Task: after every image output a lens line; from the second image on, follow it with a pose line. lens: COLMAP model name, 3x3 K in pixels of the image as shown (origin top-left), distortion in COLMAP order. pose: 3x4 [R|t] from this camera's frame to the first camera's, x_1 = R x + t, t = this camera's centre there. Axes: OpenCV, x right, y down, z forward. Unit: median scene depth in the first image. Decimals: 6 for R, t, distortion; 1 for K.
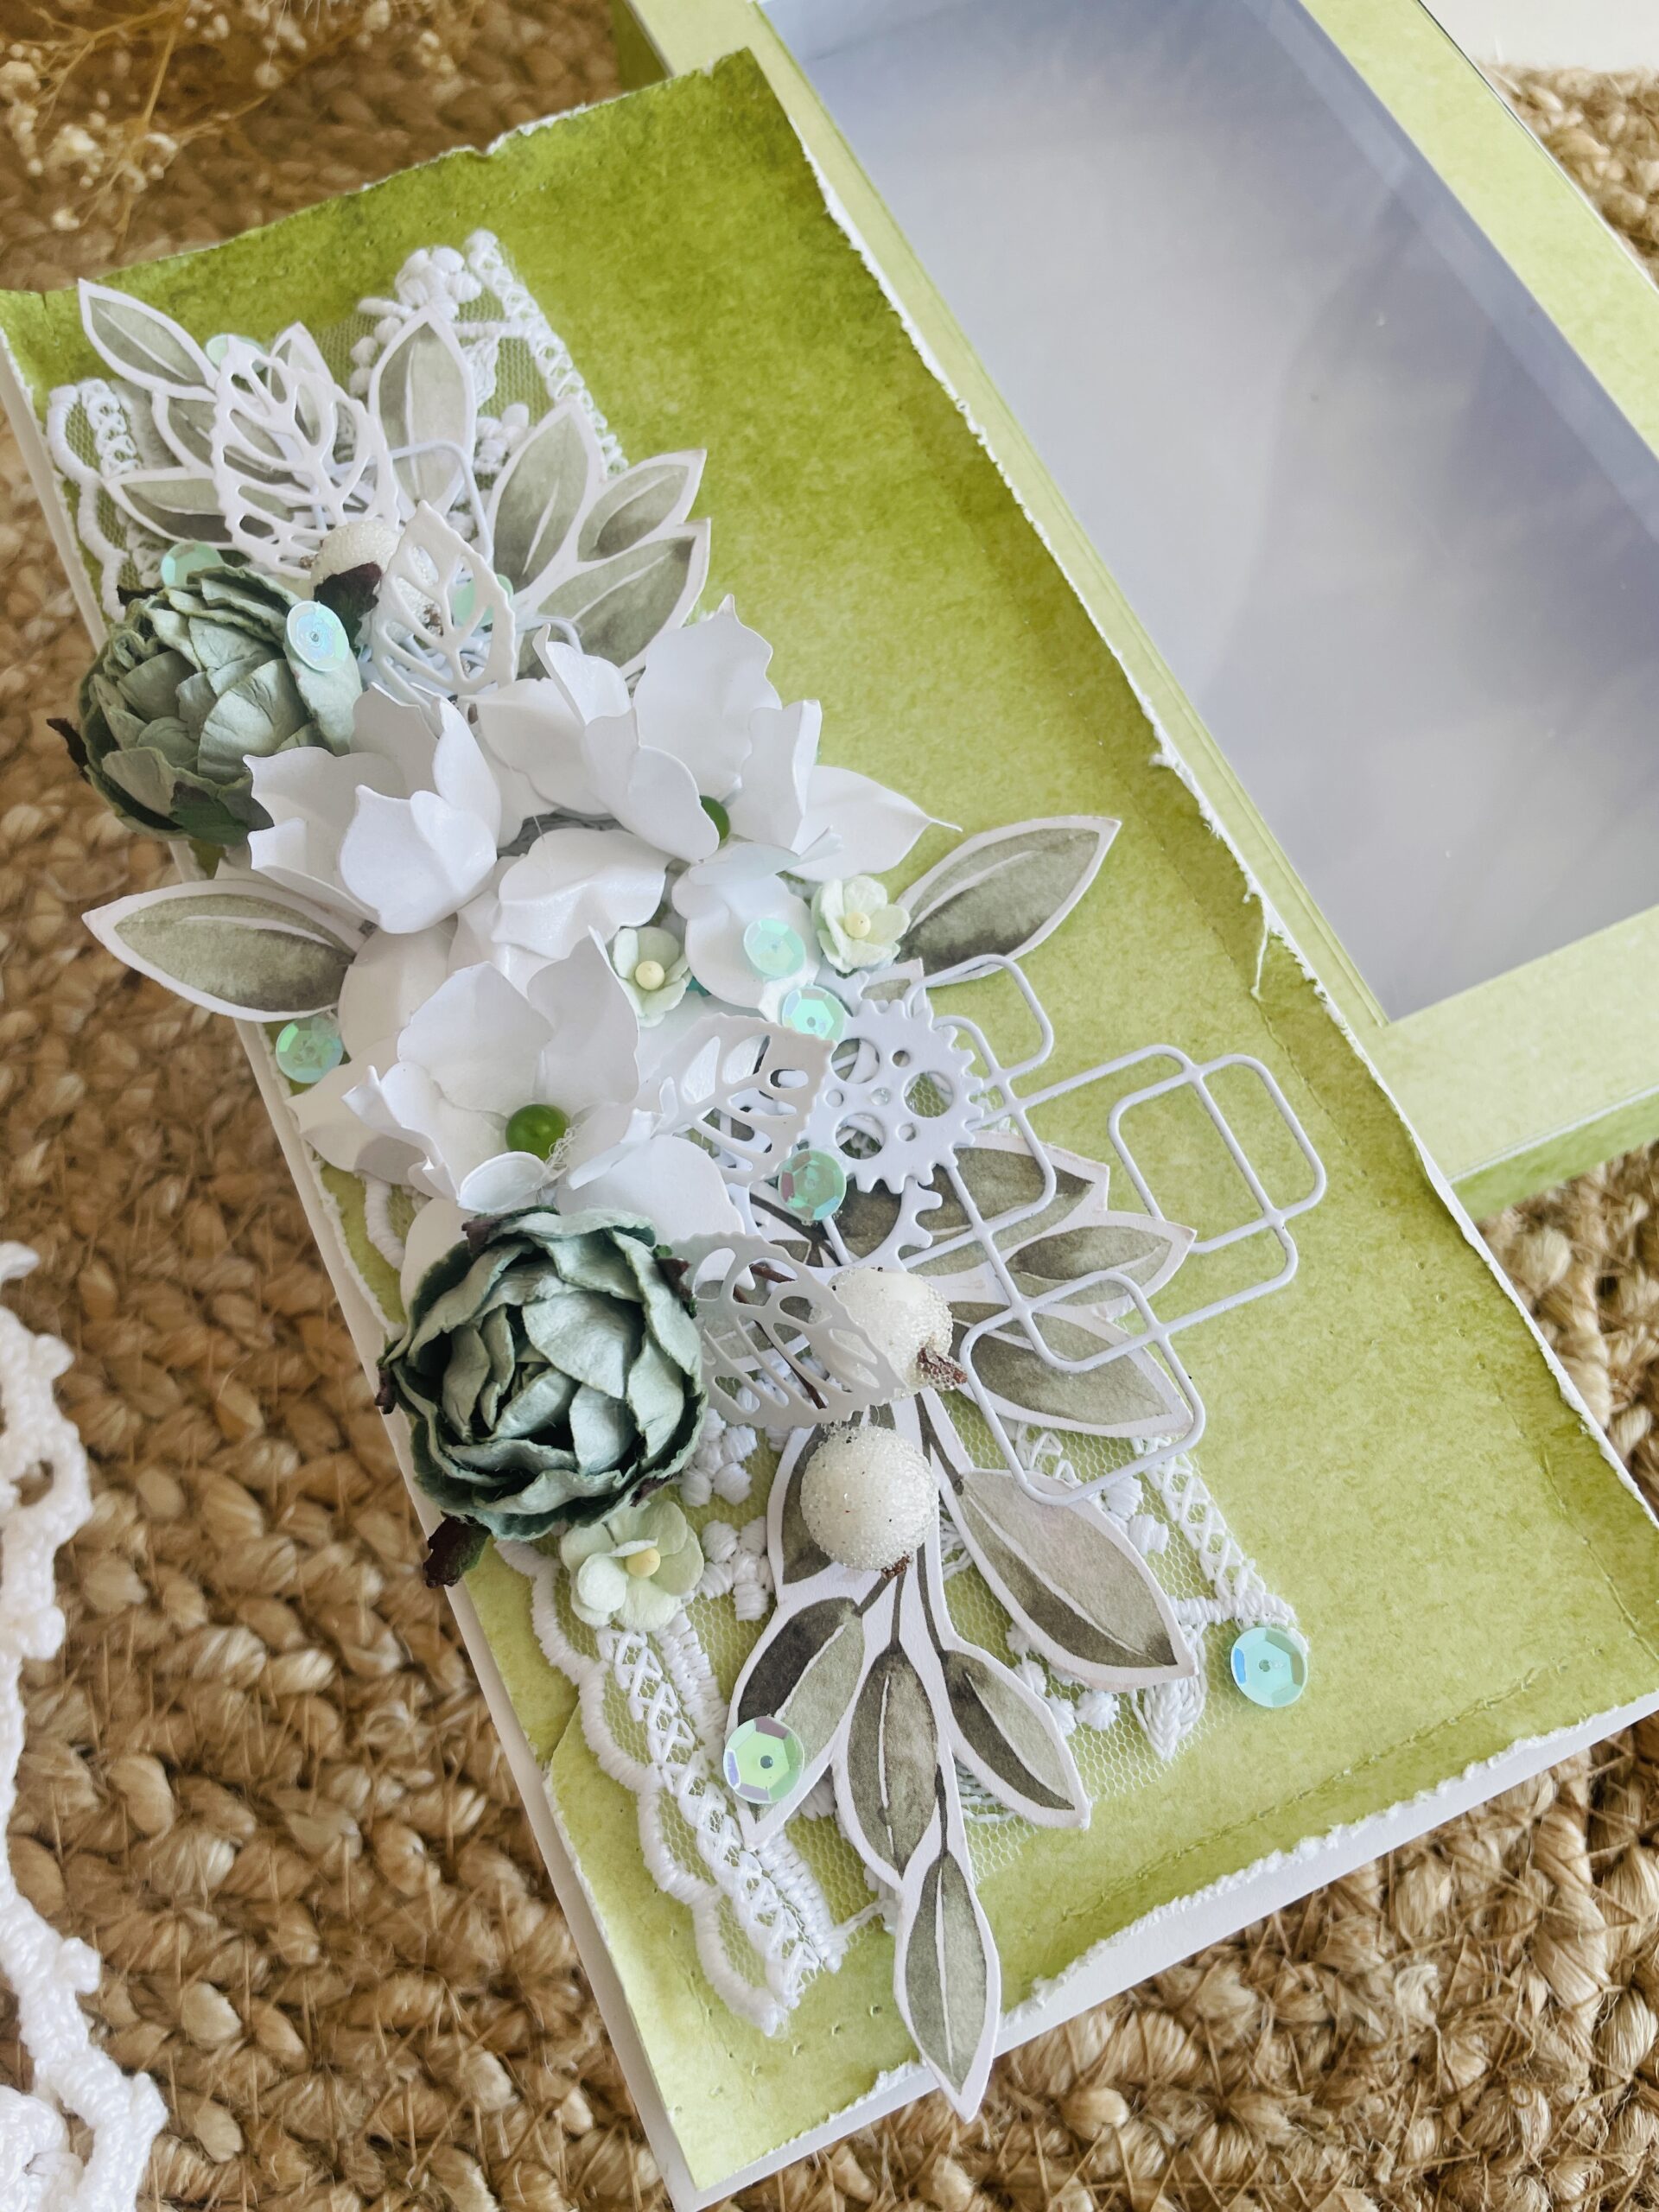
lens RADIAL K [[1799.3, 0, 781.5], [0, 1799.3, 1115.8], [0, 0, 1]] dist [0.047854, -0.106724]
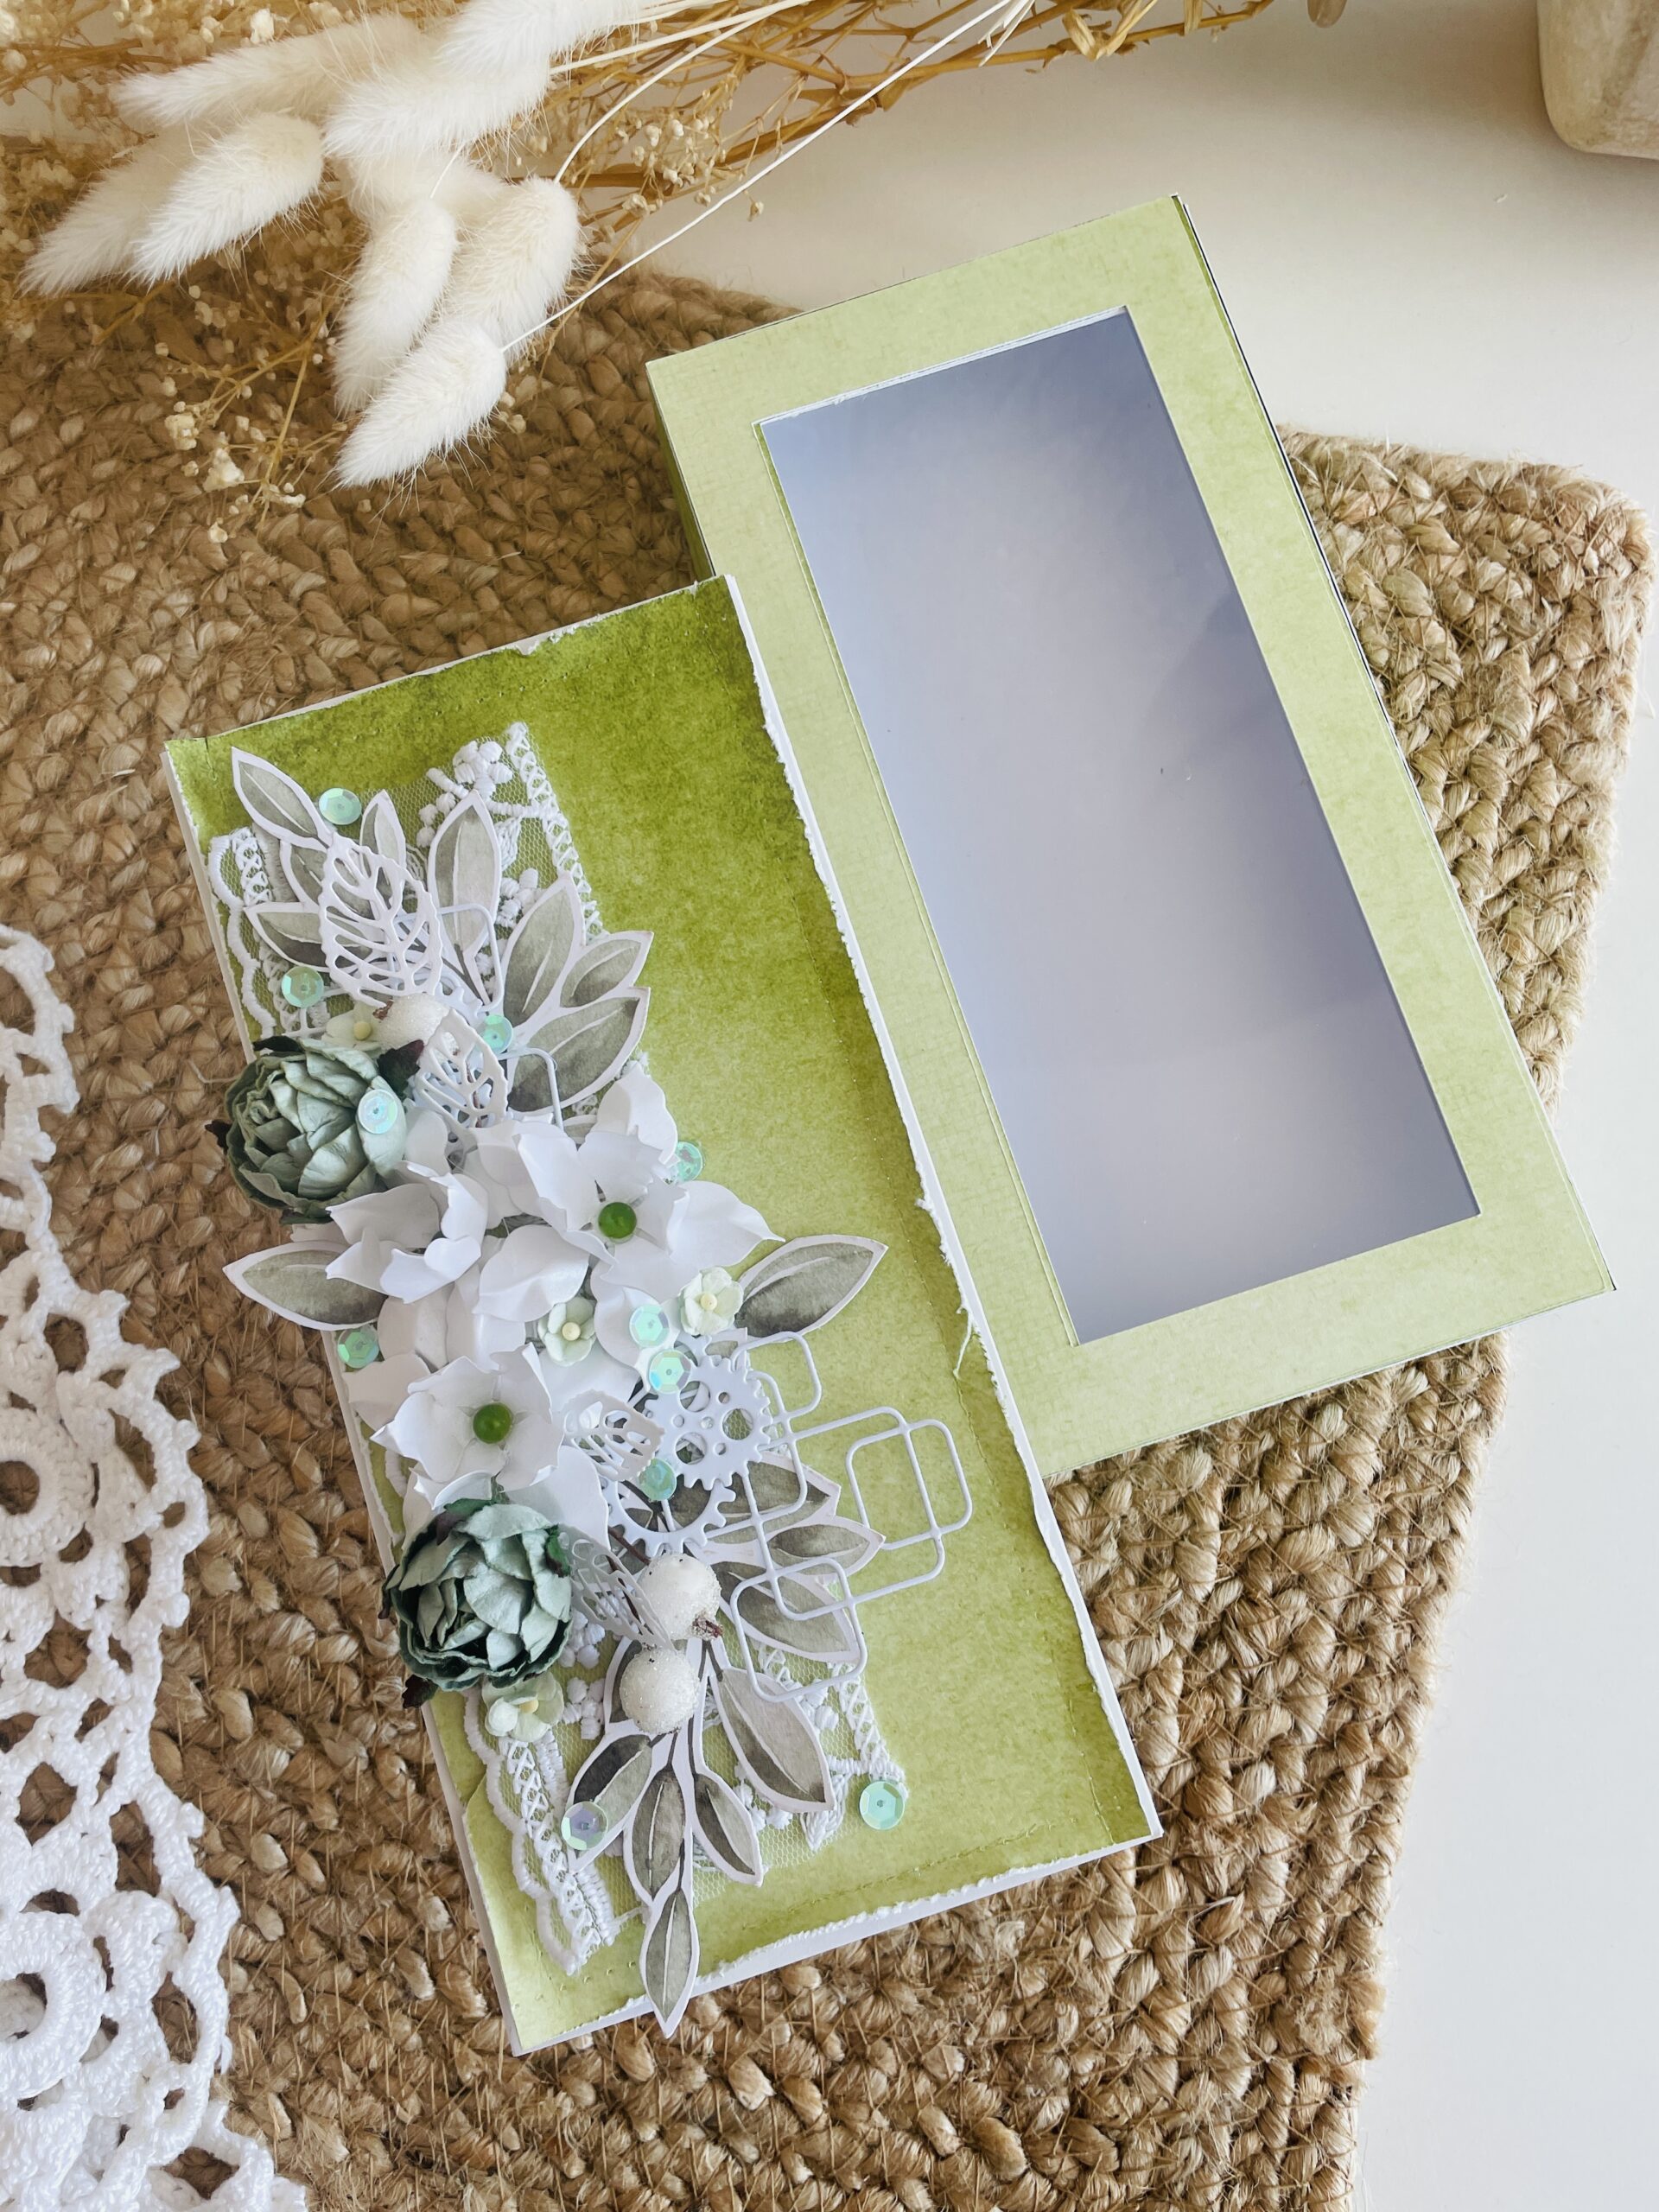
lens RADIAL K [[1799.3, 0, 782.2], [0, 1799.3, 1088.4], [0, 0, 1]] dist [0.047854, -0.106724]
pose [[0.993586, 0.106954, -0.036699, 0.128083], [-0.098182, 0.977016, 0.189211, -0.527883], [0.056092, -0.184394, 0.981251, -0.443751]]
